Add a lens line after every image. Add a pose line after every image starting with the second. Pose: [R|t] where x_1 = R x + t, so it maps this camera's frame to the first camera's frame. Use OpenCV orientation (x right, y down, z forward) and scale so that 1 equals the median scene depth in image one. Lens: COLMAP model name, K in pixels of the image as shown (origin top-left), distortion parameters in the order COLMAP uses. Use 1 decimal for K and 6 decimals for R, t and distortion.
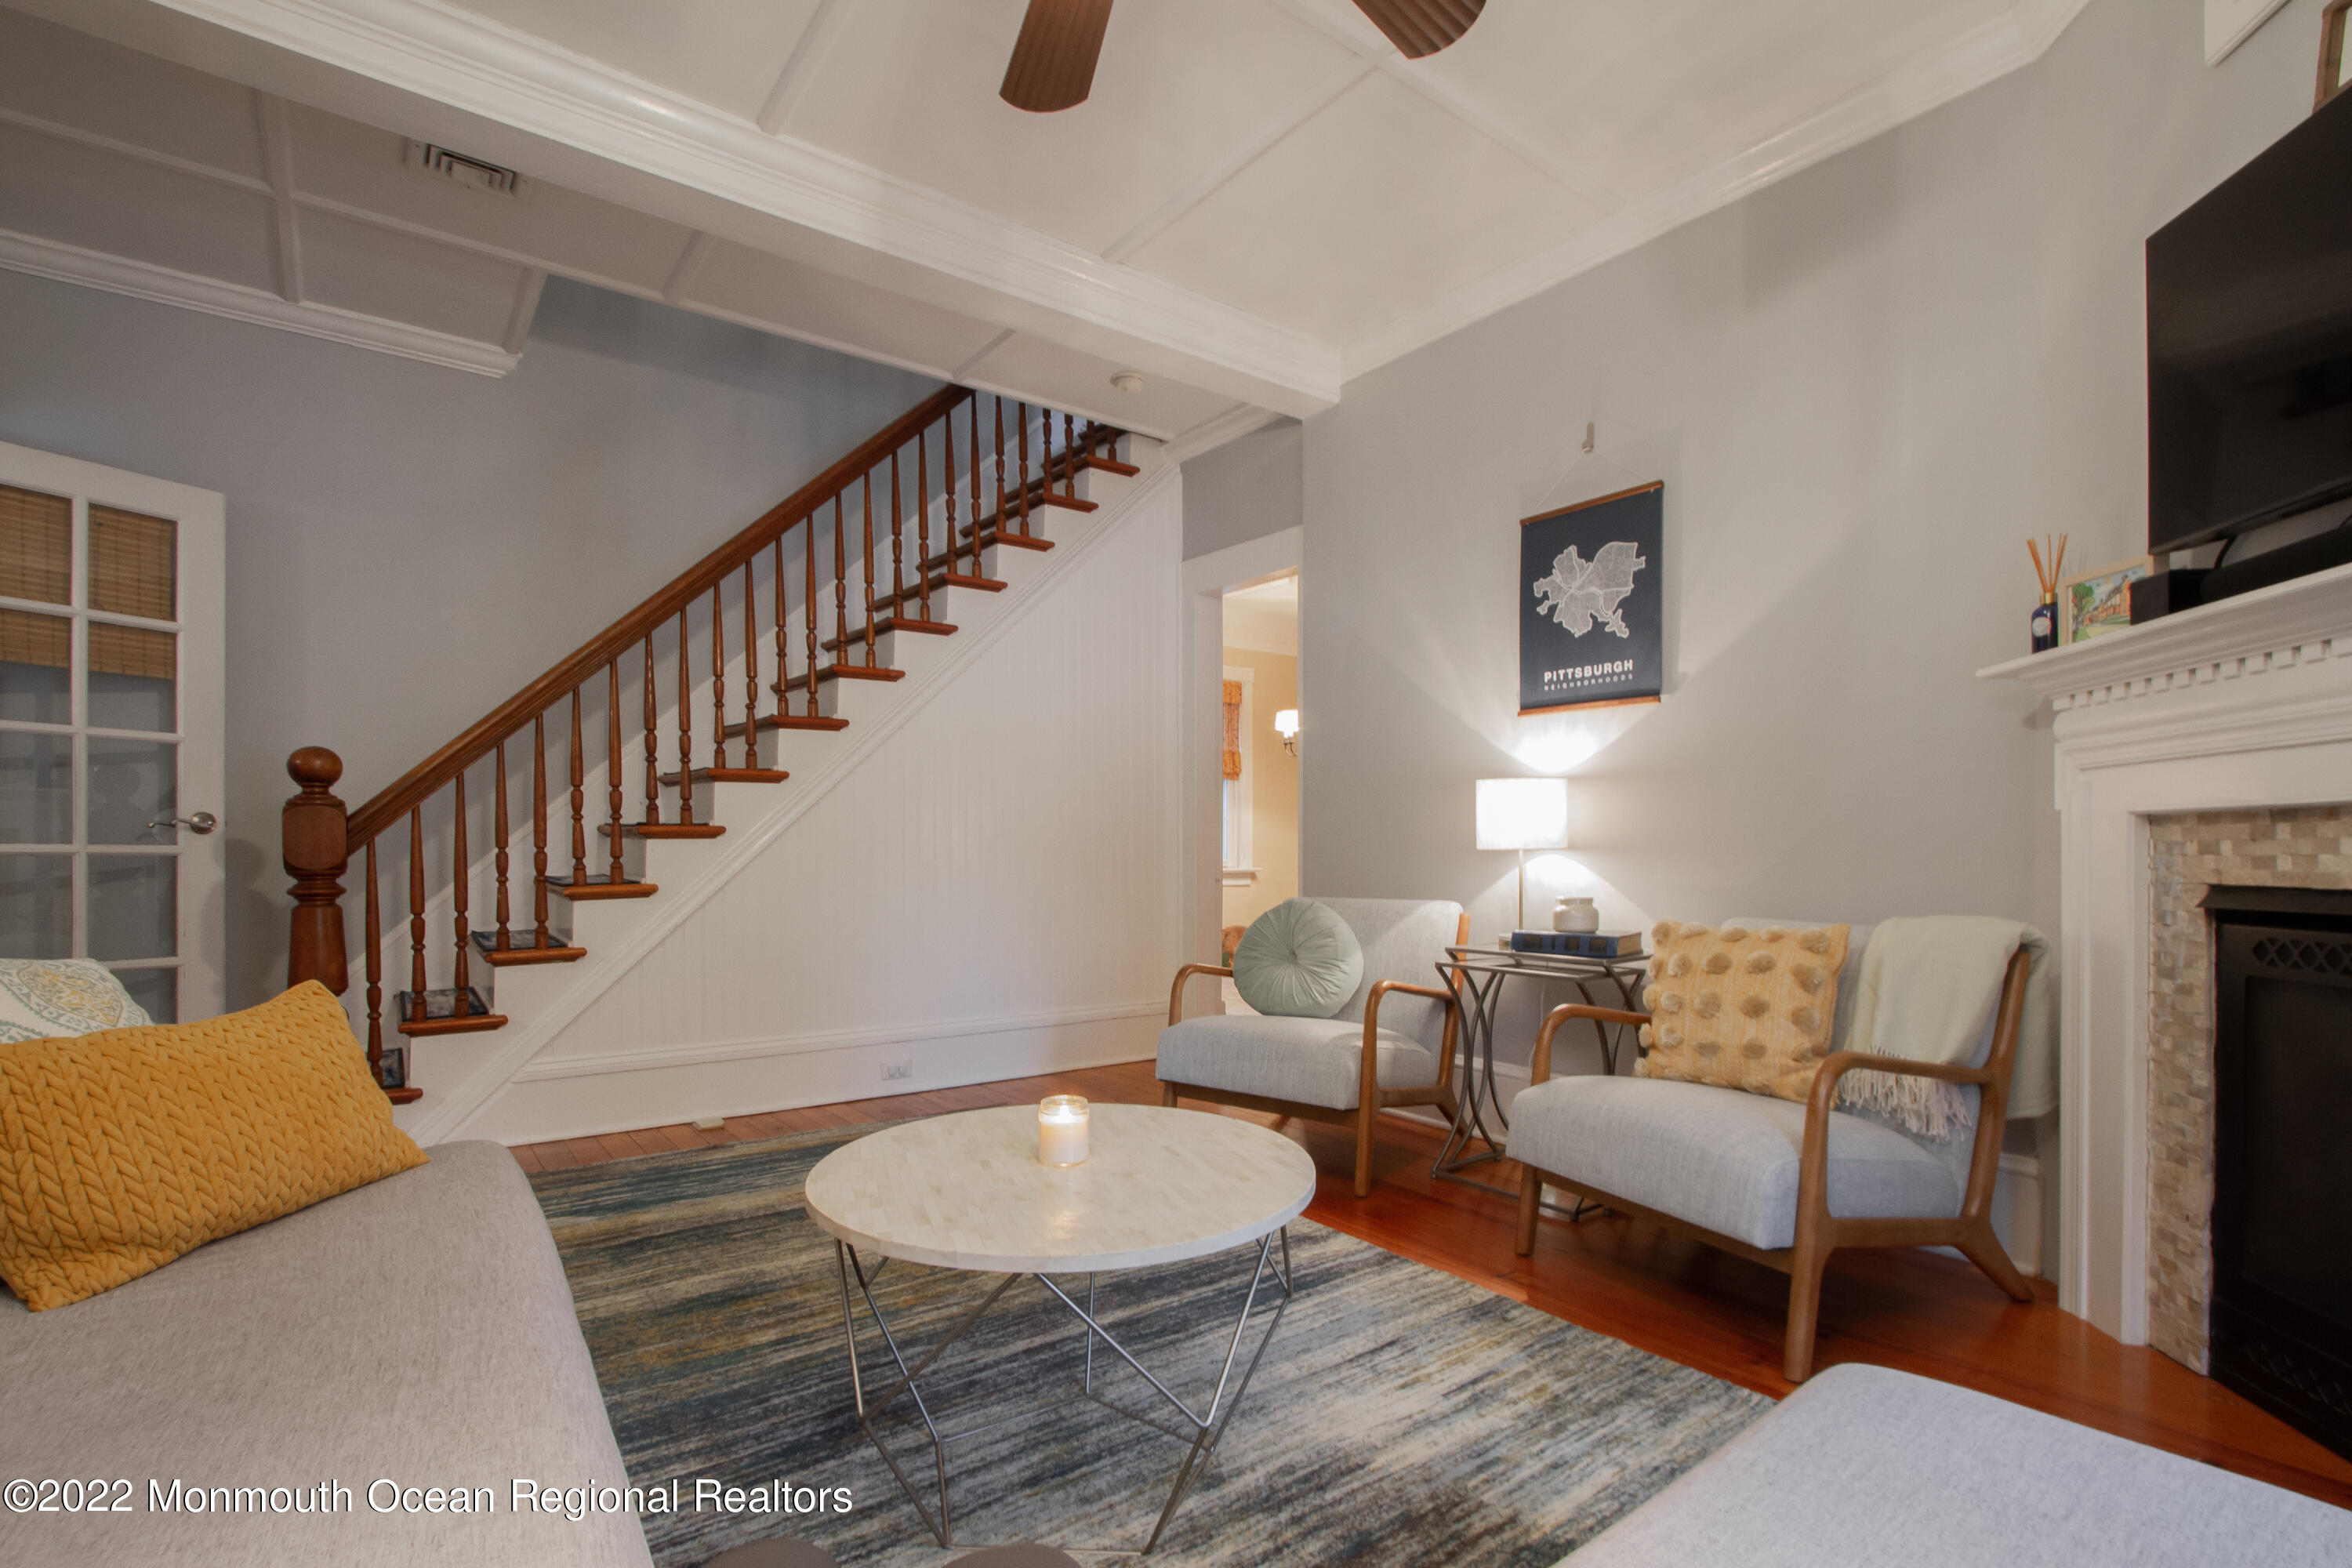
lens RADIAL K [[1106.1, 0, 1189.9], [0, 1106.1, 841.4], [0, 0, 1]] dist [-0.009185, -0.000020]
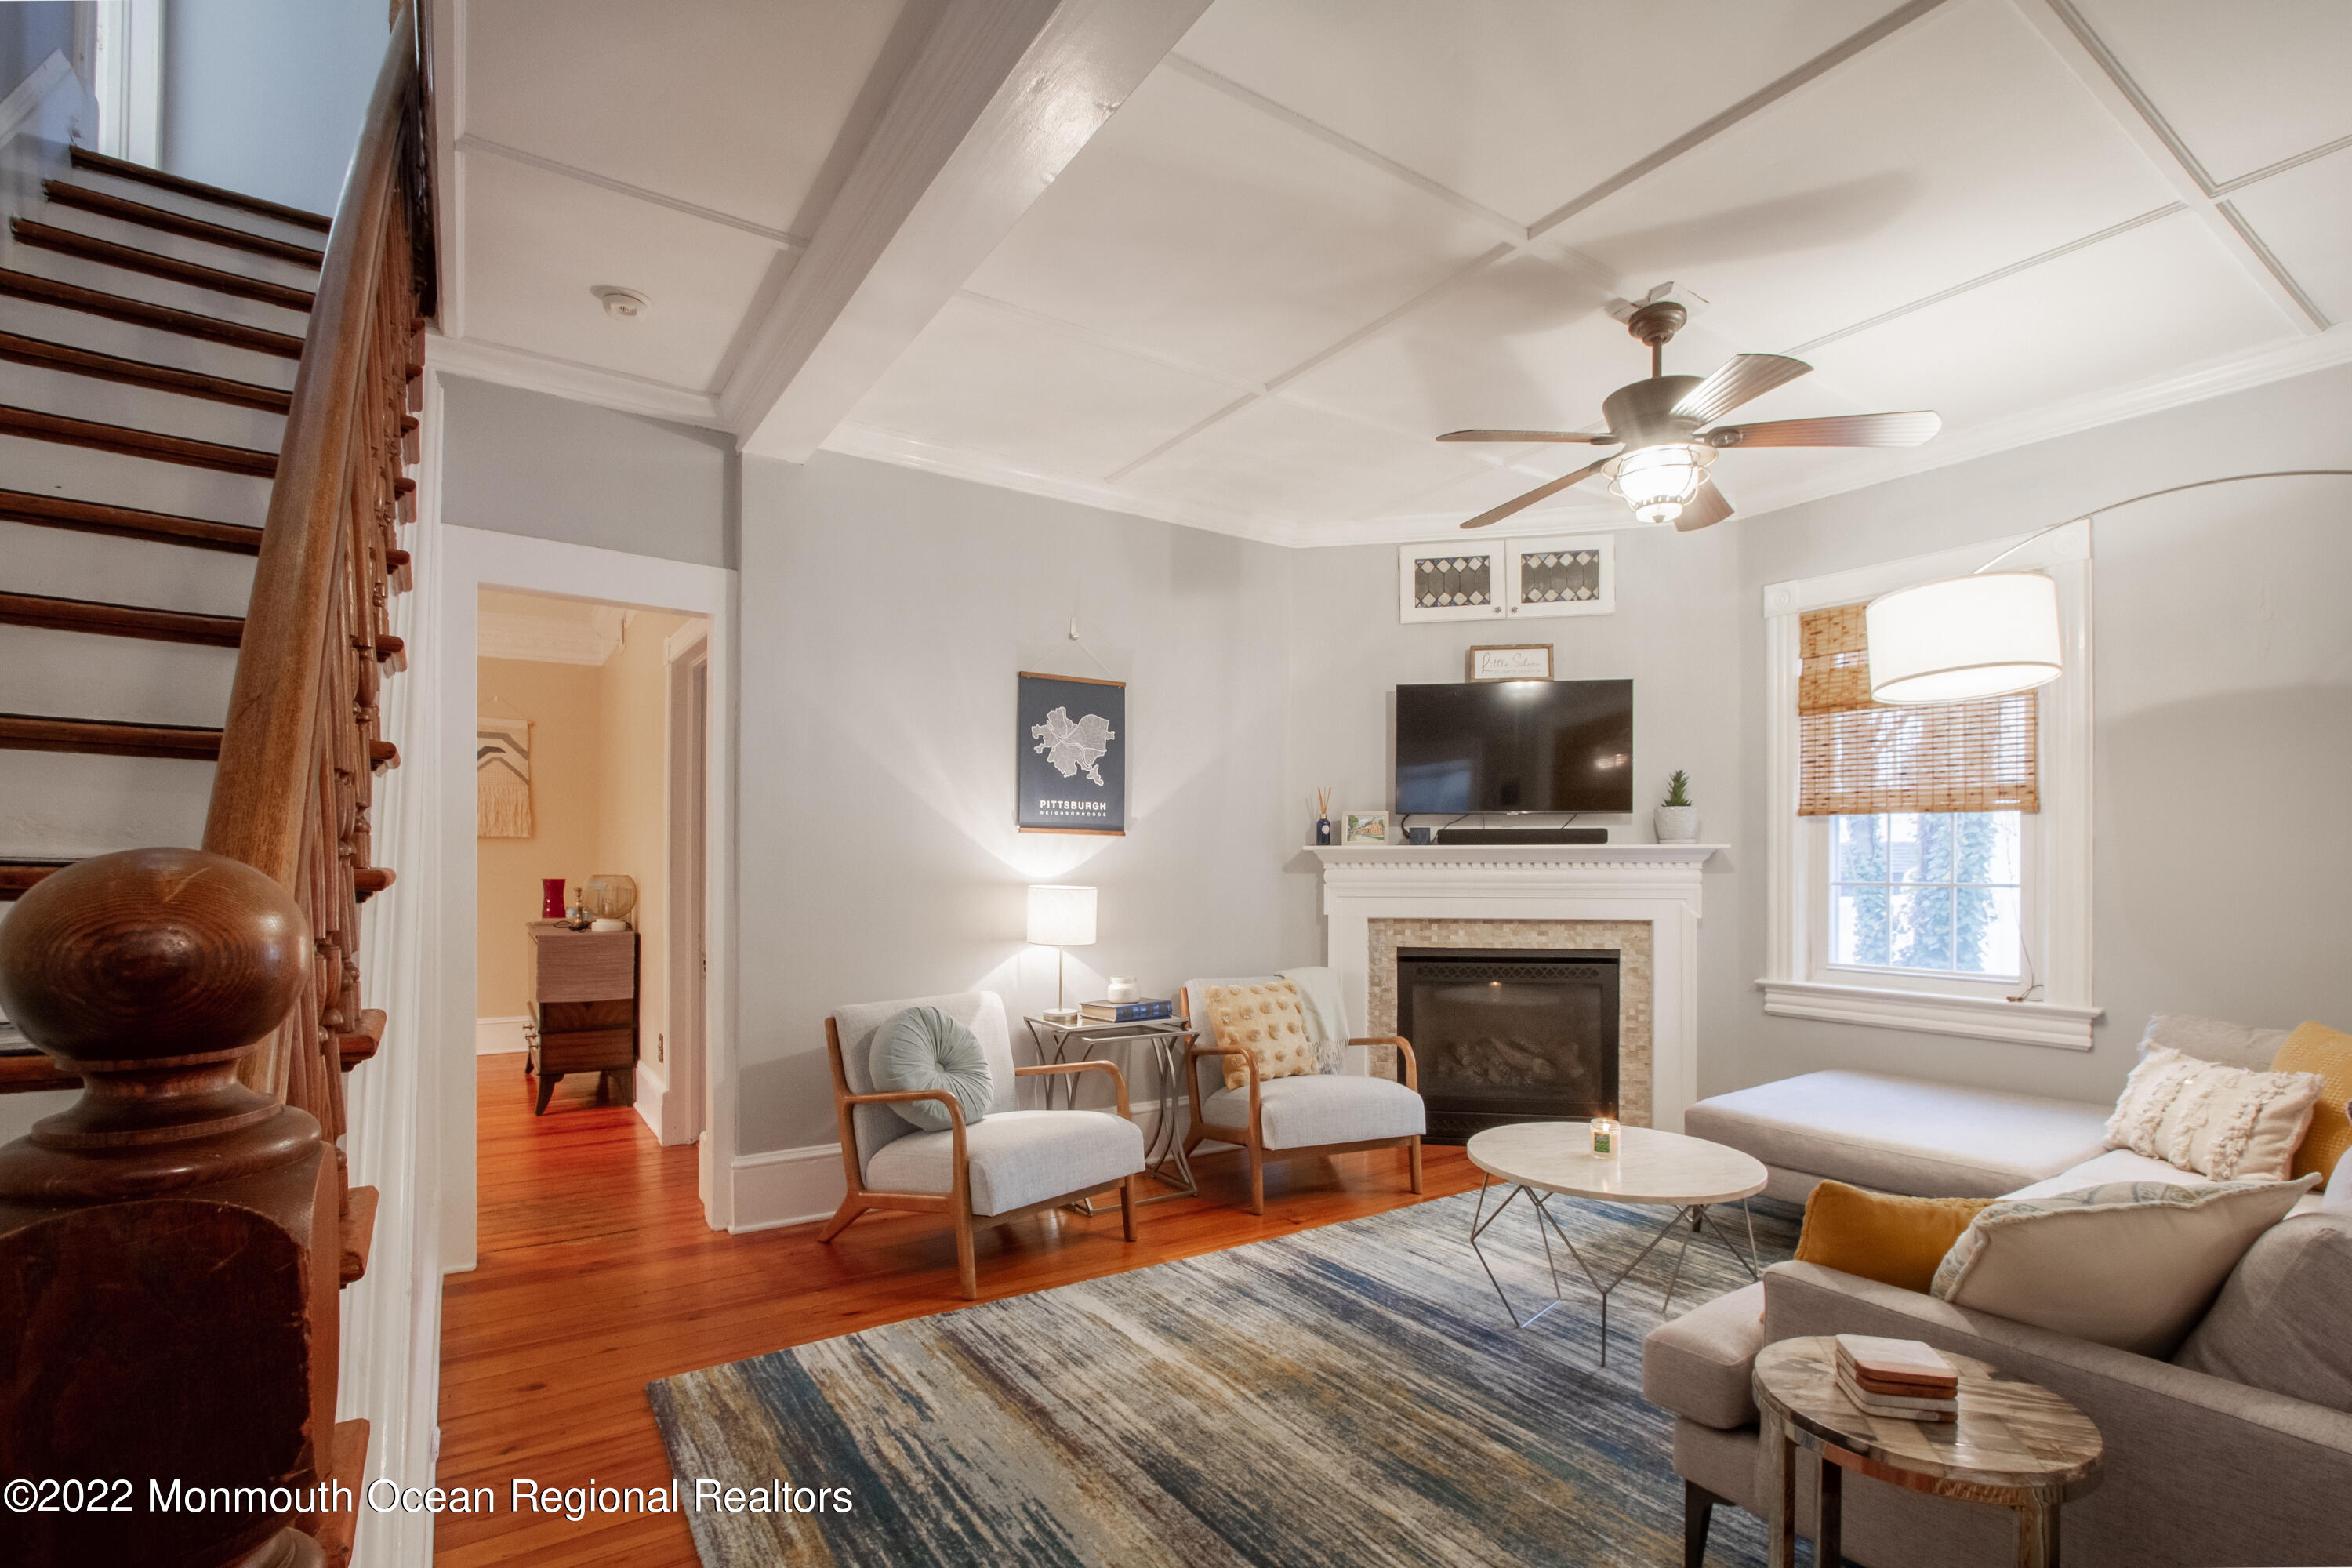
lens RADIAL K [[1106.1, 0, 1189.9], [0, 1106.1, 841.4], [0, 0, 1]] dist [-0.009185, -0.000020]
pose [[0.047319, 0.019101, 0.998697, -0.999300], [-0.014041, 0.999731, -0.018456, -0.091349], [-0.998781, -0.013149, 0.047575, 0.827632]]
